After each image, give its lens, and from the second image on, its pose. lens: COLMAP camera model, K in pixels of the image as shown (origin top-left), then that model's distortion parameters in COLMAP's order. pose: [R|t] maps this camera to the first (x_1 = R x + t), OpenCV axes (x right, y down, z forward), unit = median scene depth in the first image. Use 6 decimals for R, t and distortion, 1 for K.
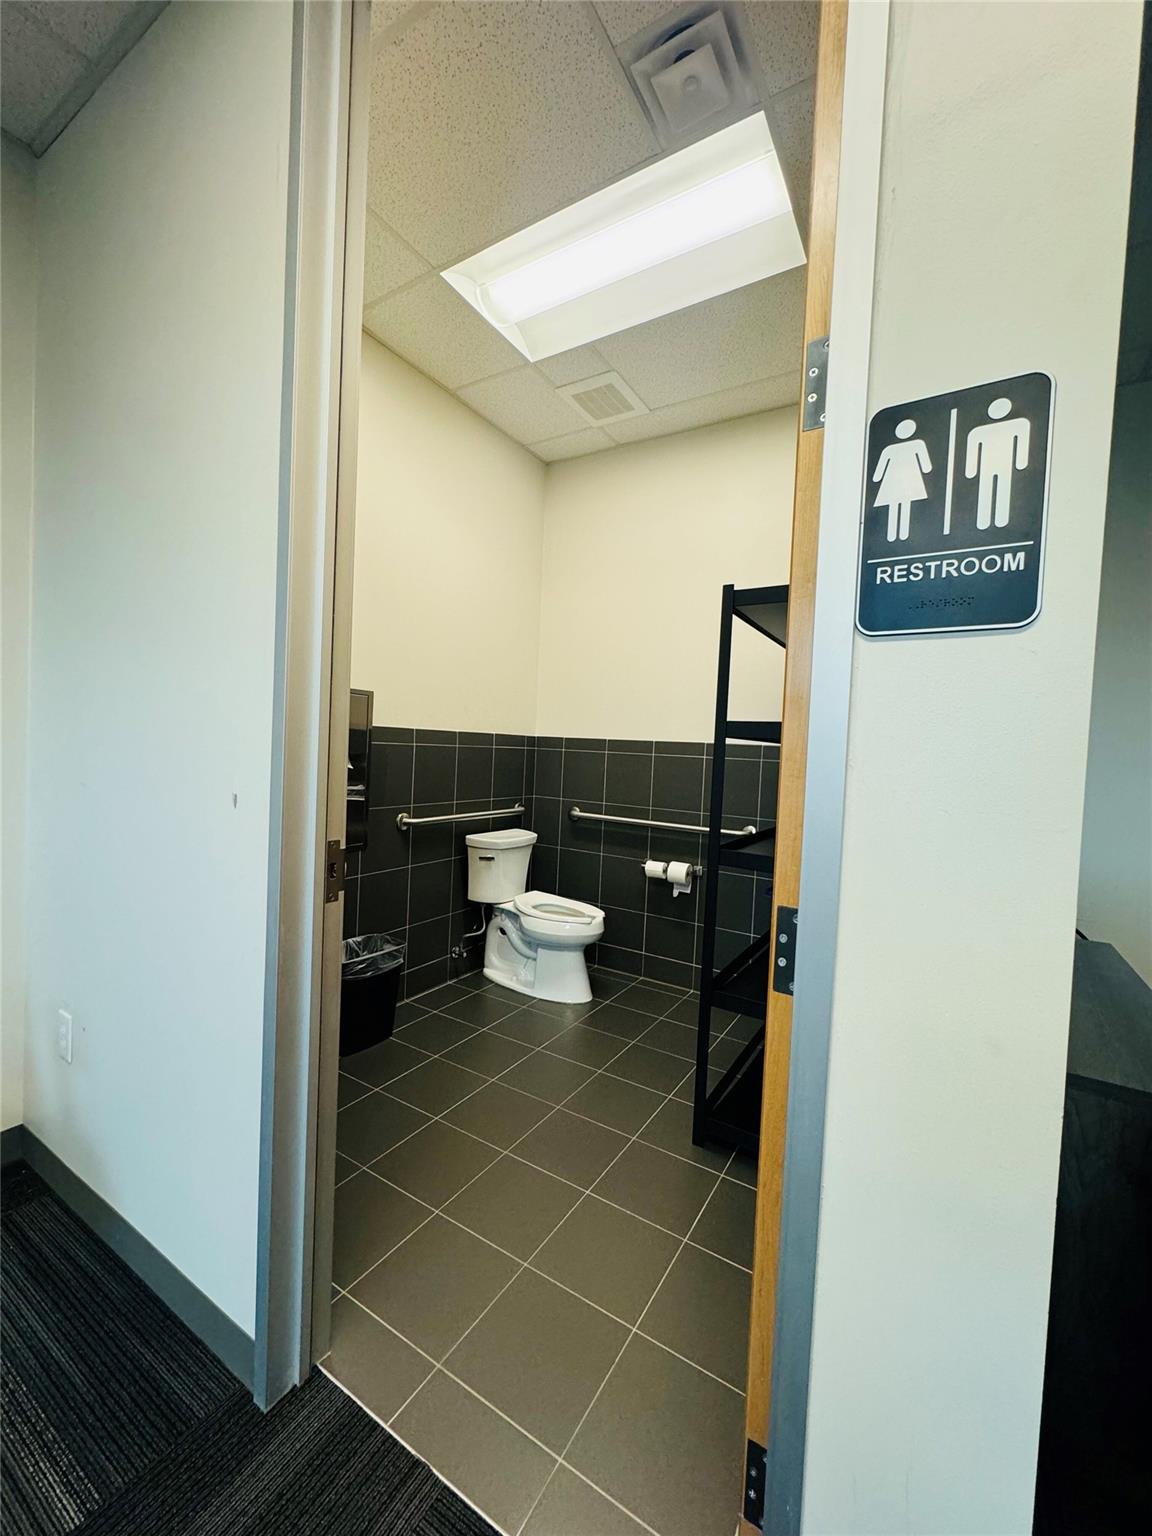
lens RADIAL K [[610.1, 0, 574.0], [0, 610.1, 765.6], [0, 0, 1]] dist [-0.002652, 0.000131]
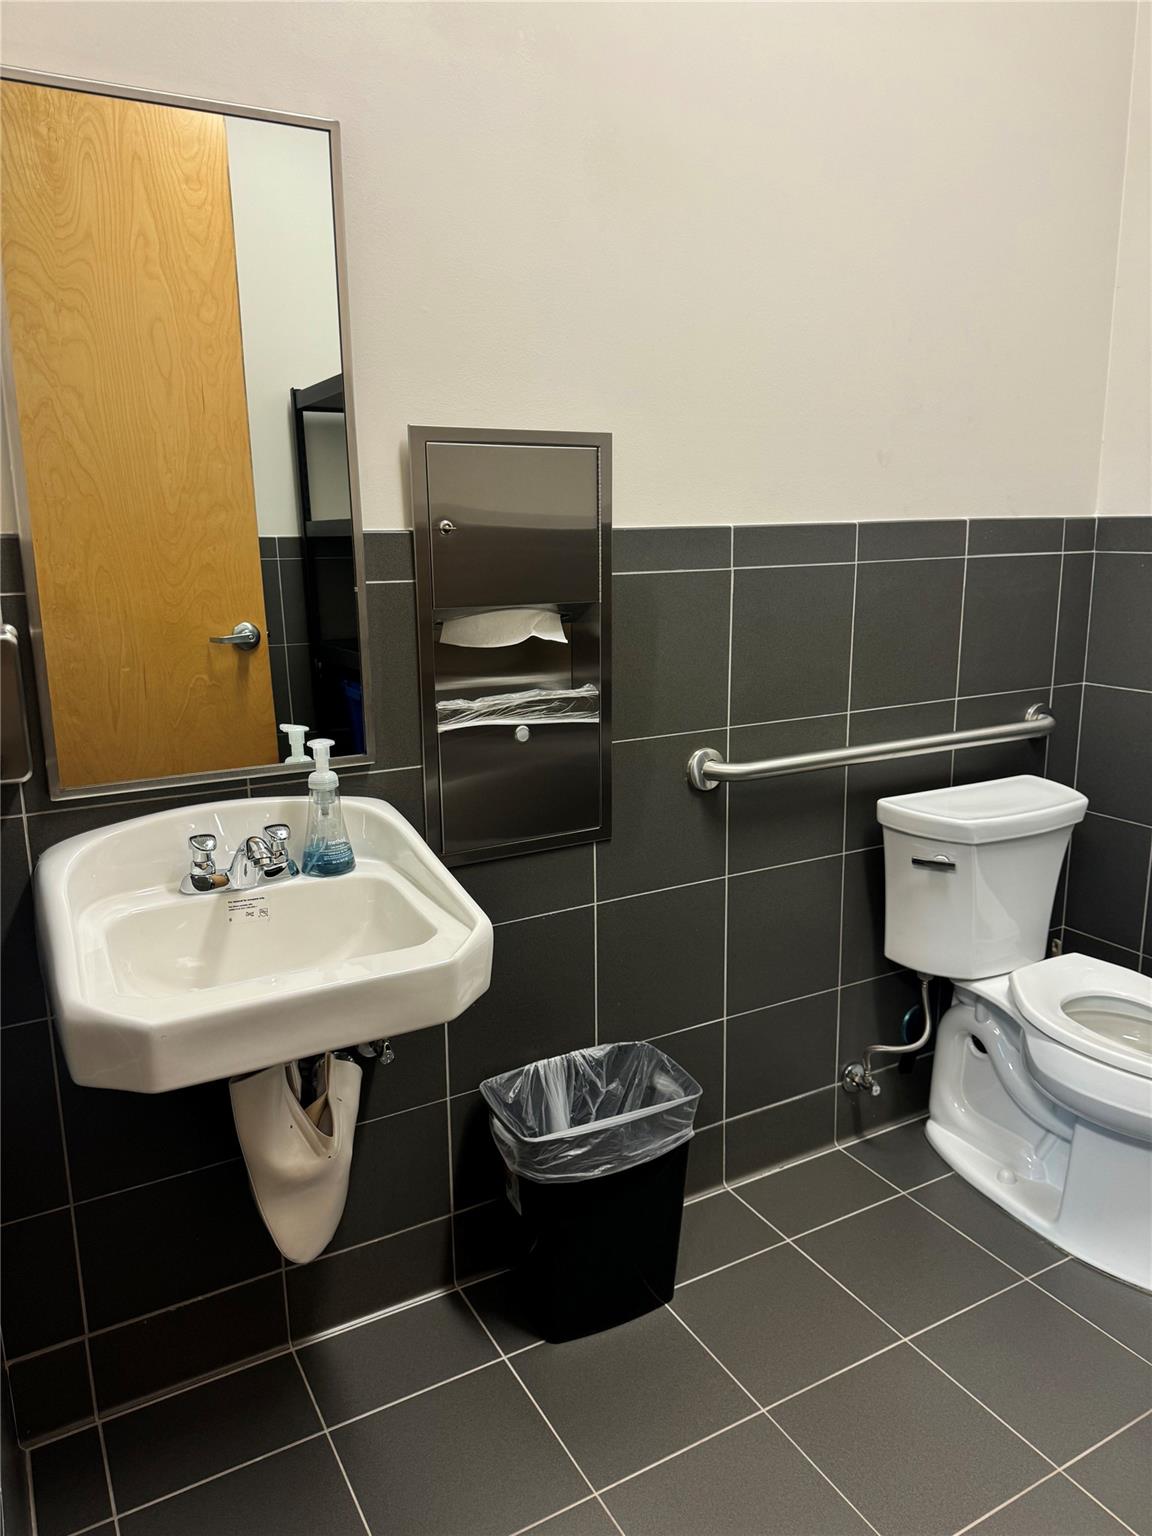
lens RADIAL K [[1073.4, 0, 570.2], [0, 1073.4, 756.2], [0, 0, 1]] dist [0.080625, -0.100551]
pose [[0.871328, 0.042989, -0.488814, -0.014988], [0.039203, 0.986872, 0.156673, -0.026579], [0.489132, -0.155676, 0.858204, 0.327617]]
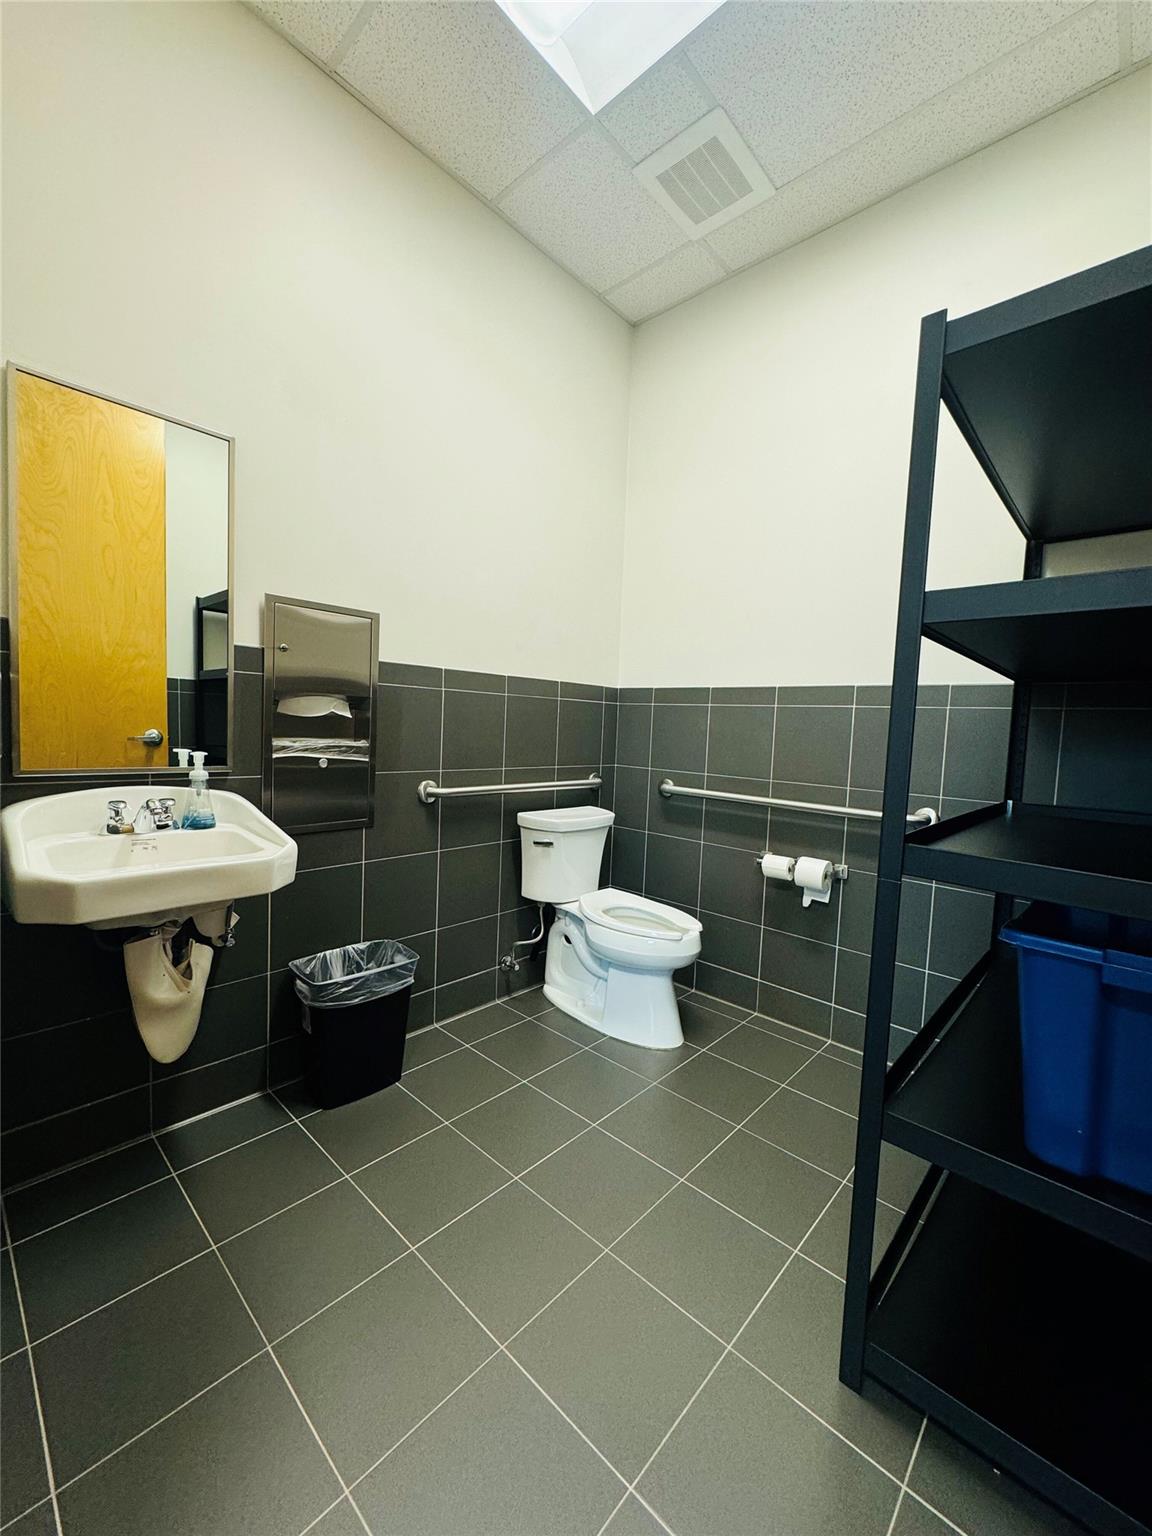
lens RADIAL K [[610.1, 0, 573.7], [0, 610.1, 765.4], [0, 0, 1]] dist [-0.002652, 0.000131]
pose [[0.981131, 0.007514, -0.193196, 0.038187], [-0.002441, 0.999646, 0.026482, 0.035255], [0.193326, -0.025511, 0.980803, 0.269363]]
